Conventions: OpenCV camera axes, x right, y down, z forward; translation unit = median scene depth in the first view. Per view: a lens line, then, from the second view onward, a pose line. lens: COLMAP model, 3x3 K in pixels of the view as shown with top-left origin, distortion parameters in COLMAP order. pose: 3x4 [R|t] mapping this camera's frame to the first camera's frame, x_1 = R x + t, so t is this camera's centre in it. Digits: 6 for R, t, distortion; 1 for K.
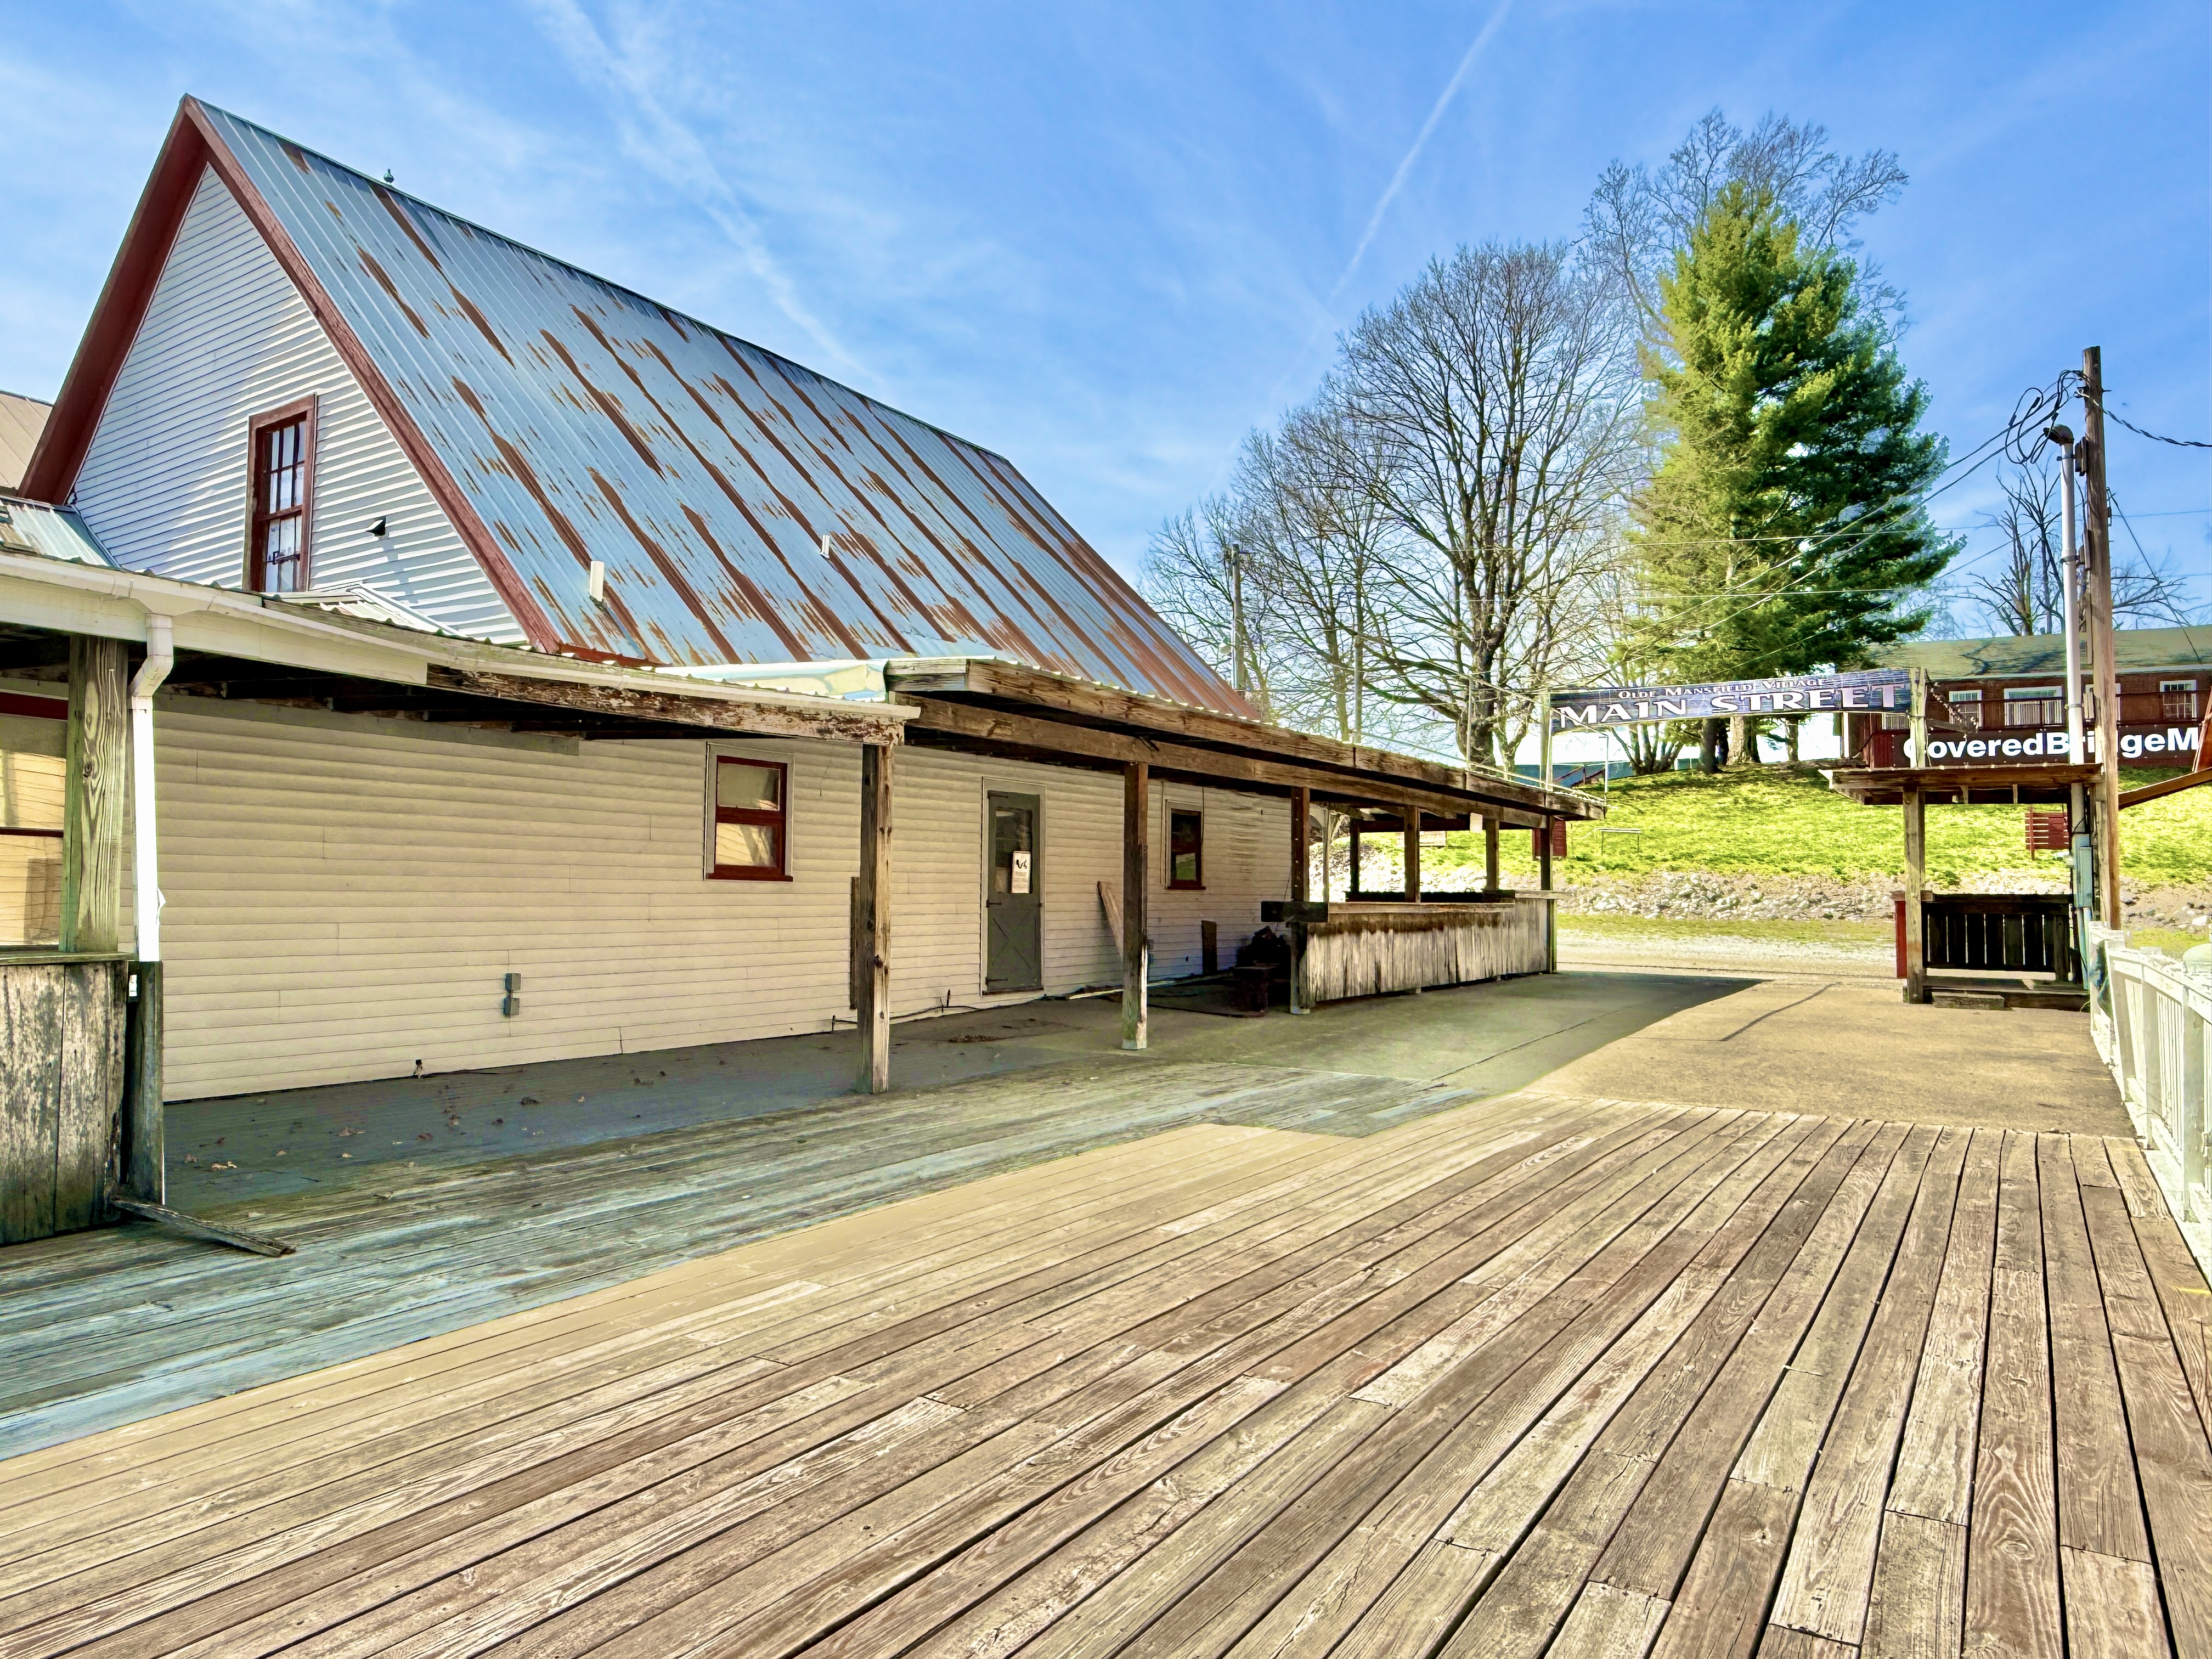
lens RADIAL K [[1398.3, 0, 1105.7], [0, 1398.3, 828.0], [0, 0, 1]] dist [-0.005105, -0.000741]
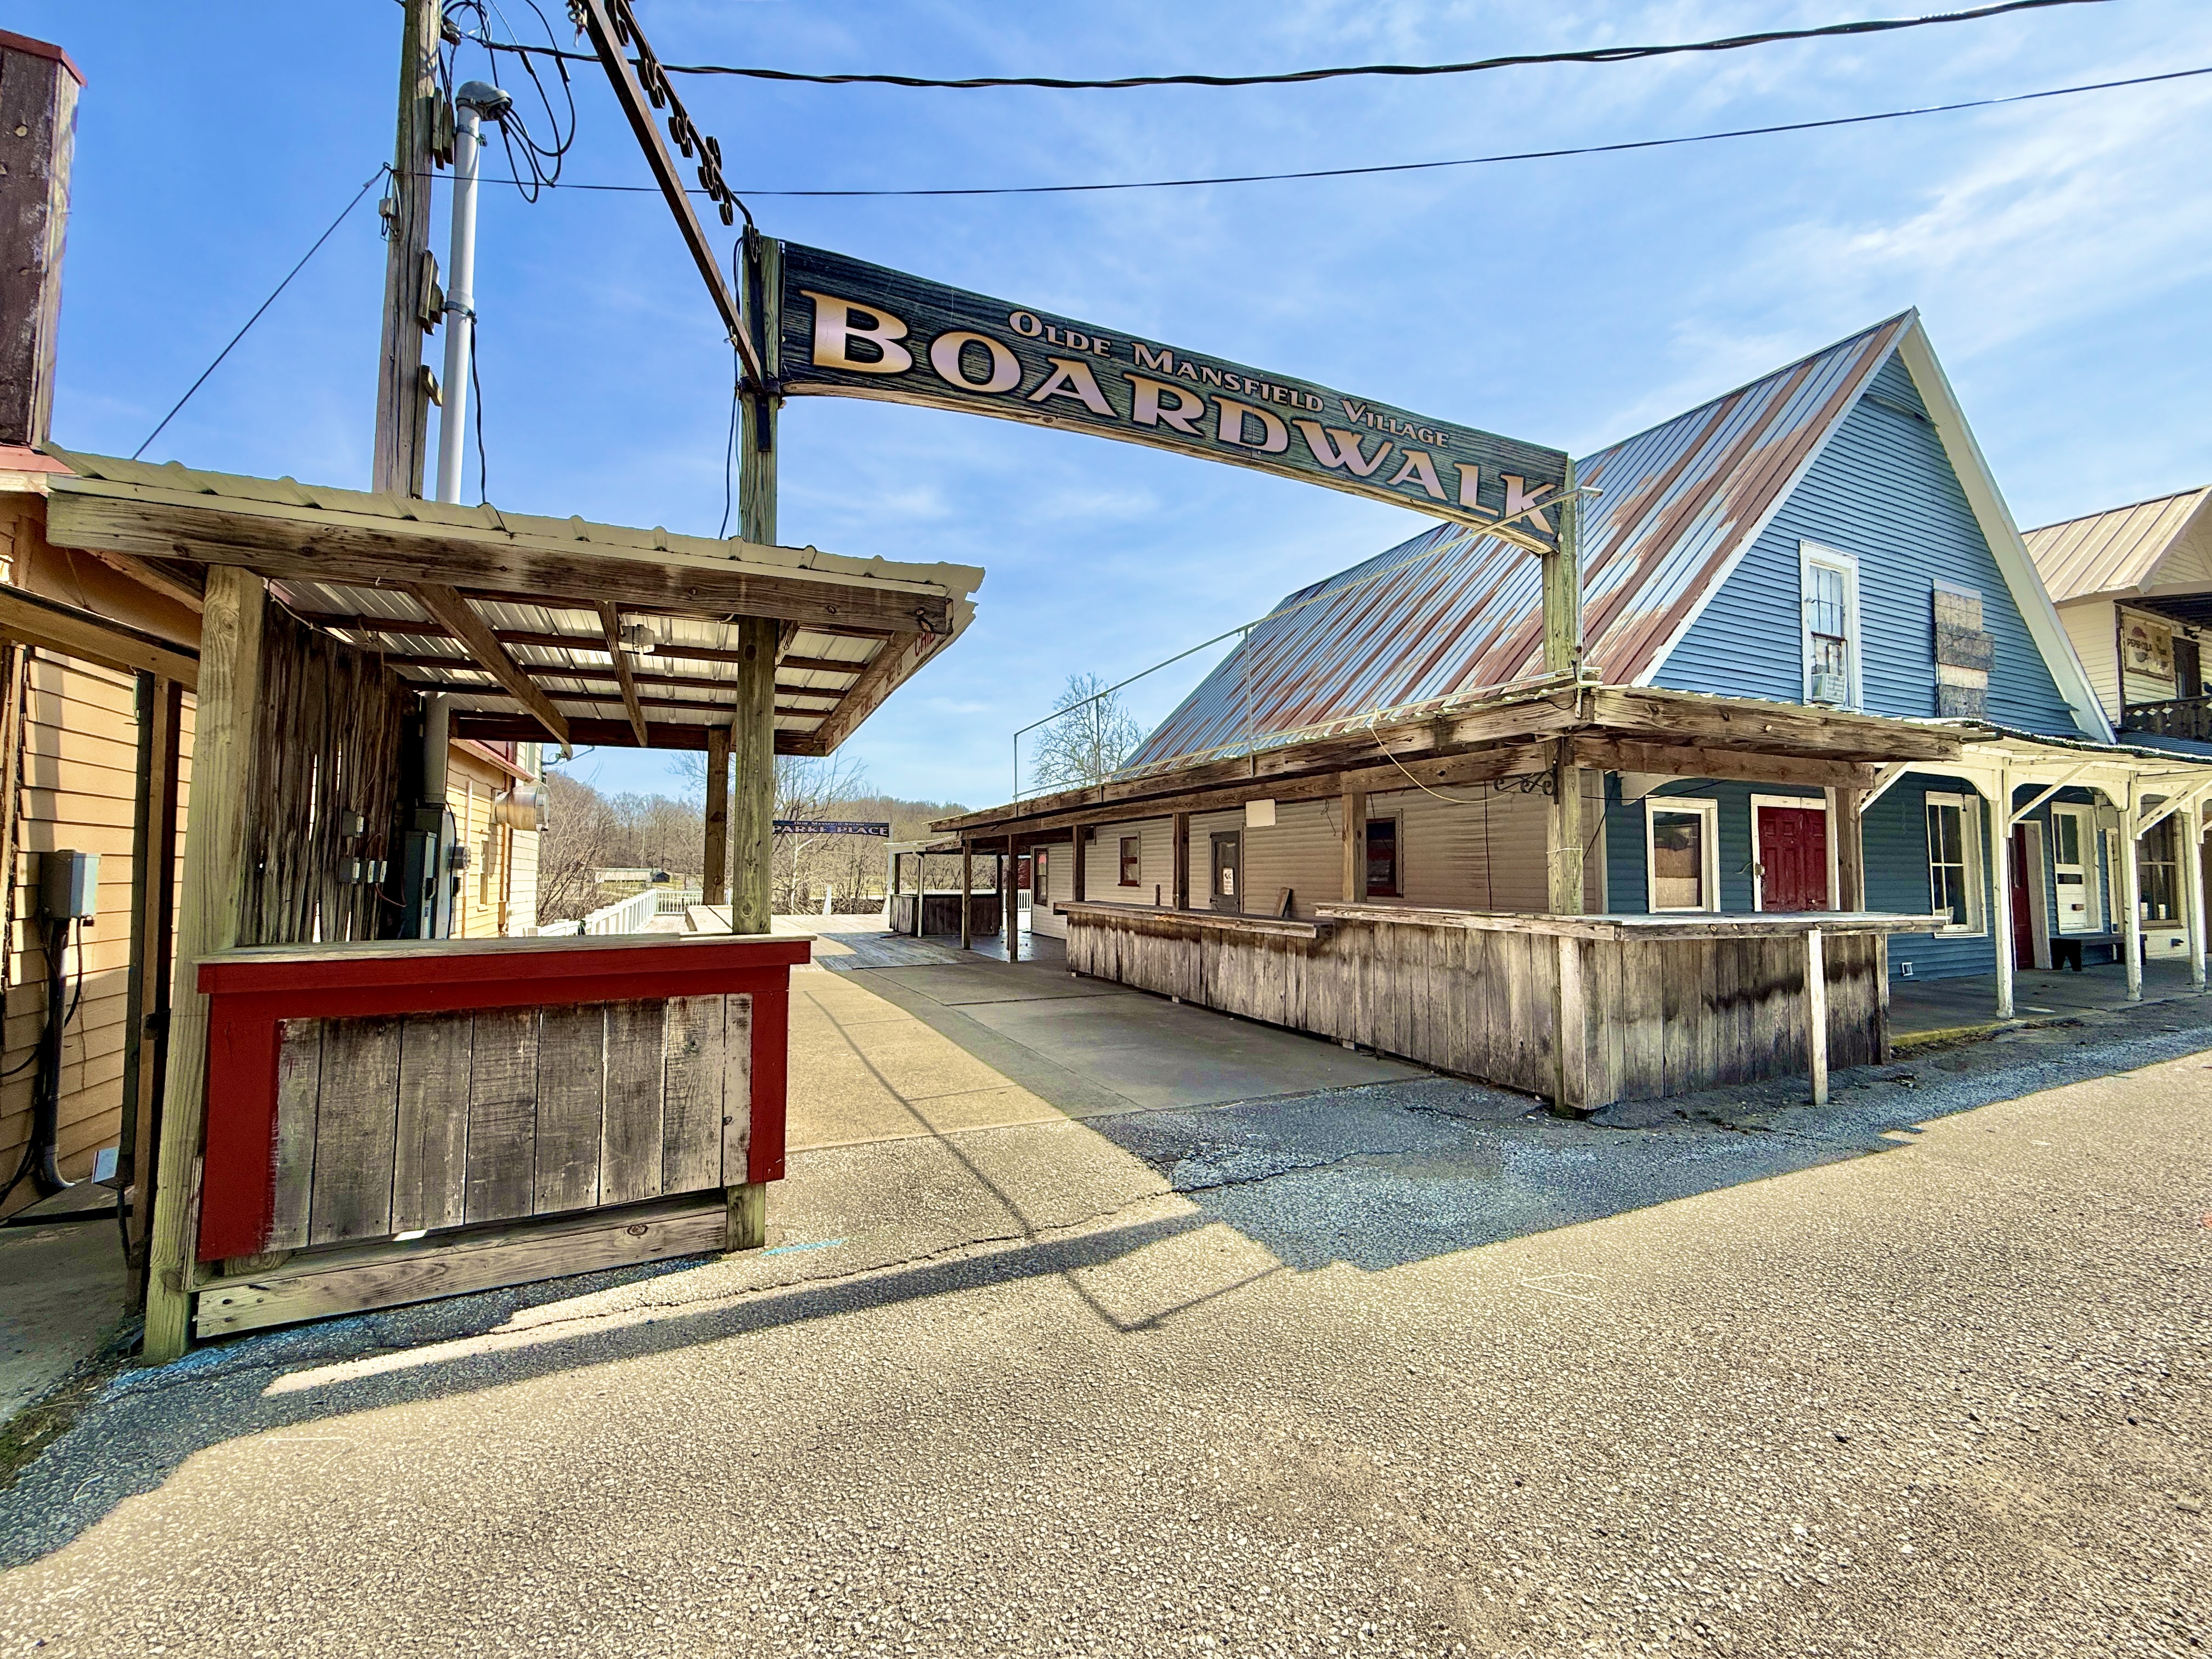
lens RADIAL K [[877.3, 0, 1101.1], [0, 877.3, 830.4], [0, 0, 1]] dist [0.001594, -0.000012]
pose [[-0.534101, -0.051988, -0.843821, 0.888623], [0.032865, 0.996076, -0.082170, 0.052694], [0.844782, -0.071619, -0.530296, 1.464978]]
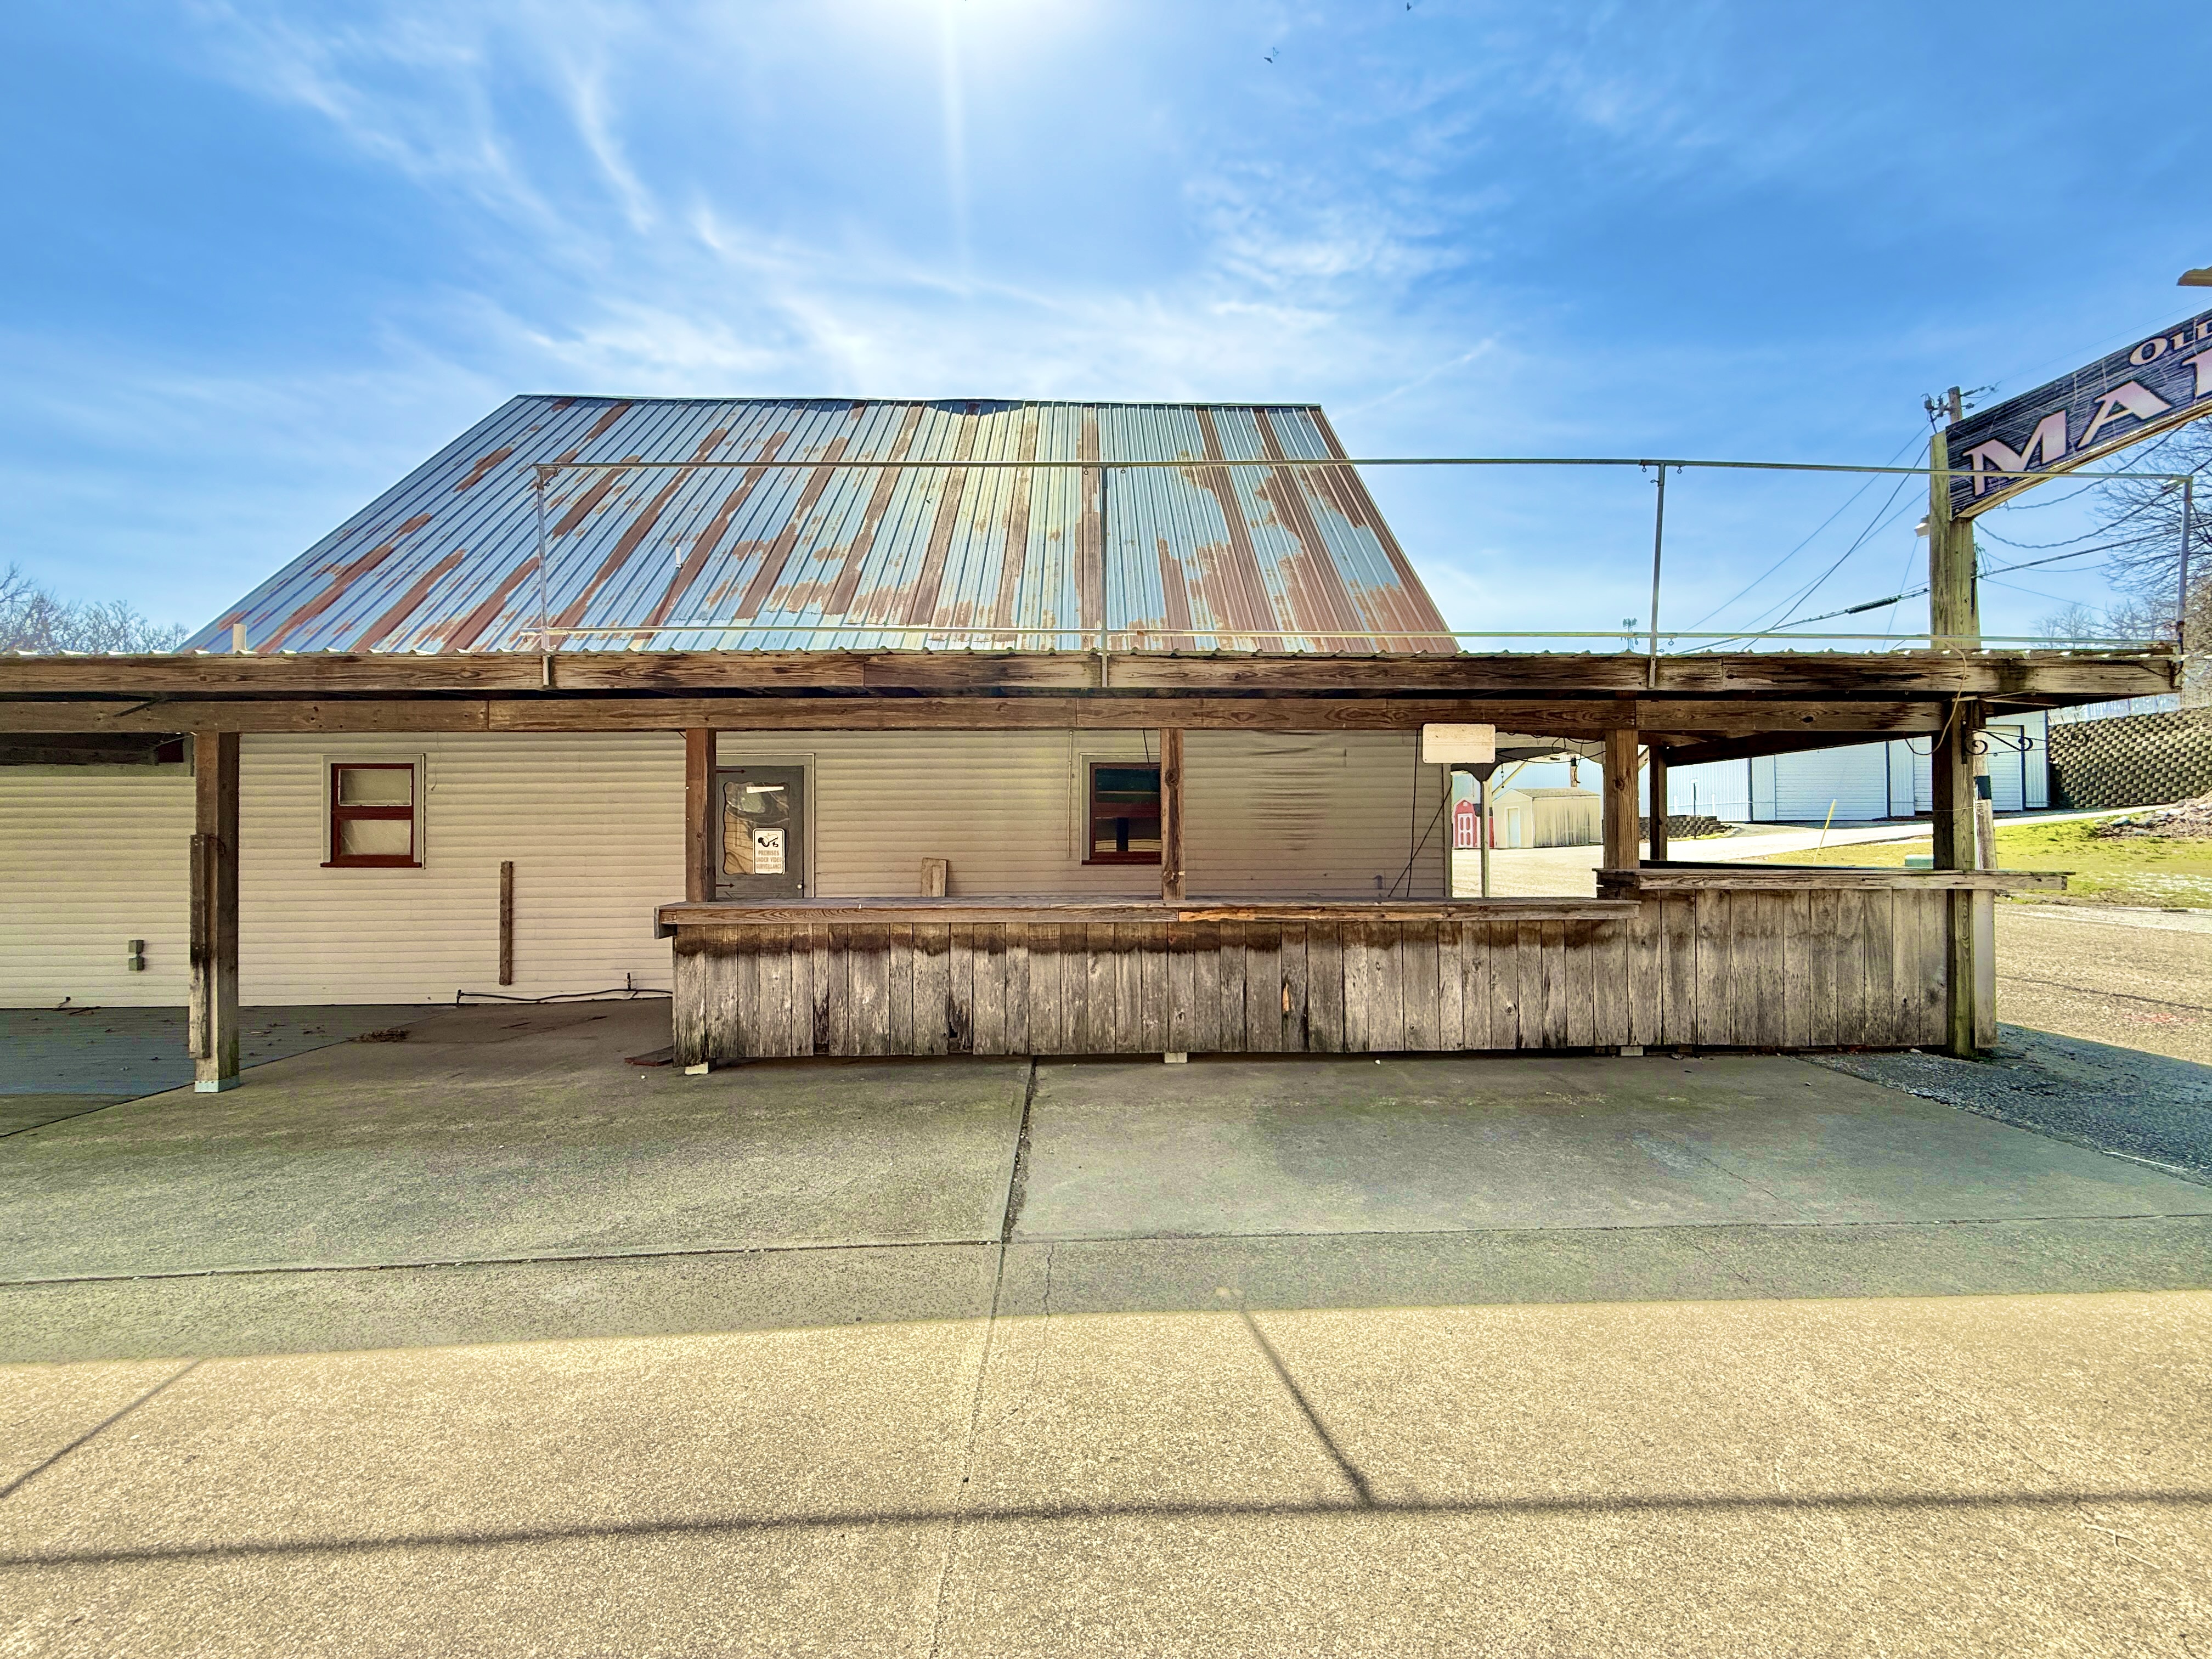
lens RADIAL K [[877.3, 0, 1101.1], [0, 877.3, 830.4], [0, 0, 1]] dist [0.001594, -0.000012]
pose [[0.569263, -0.017686, -0.821965, 0.564245], [0.049545, 0.998690, 0.012824, 0.022134], [0.820661, -0.048025, 0.569393, 0.880416]]
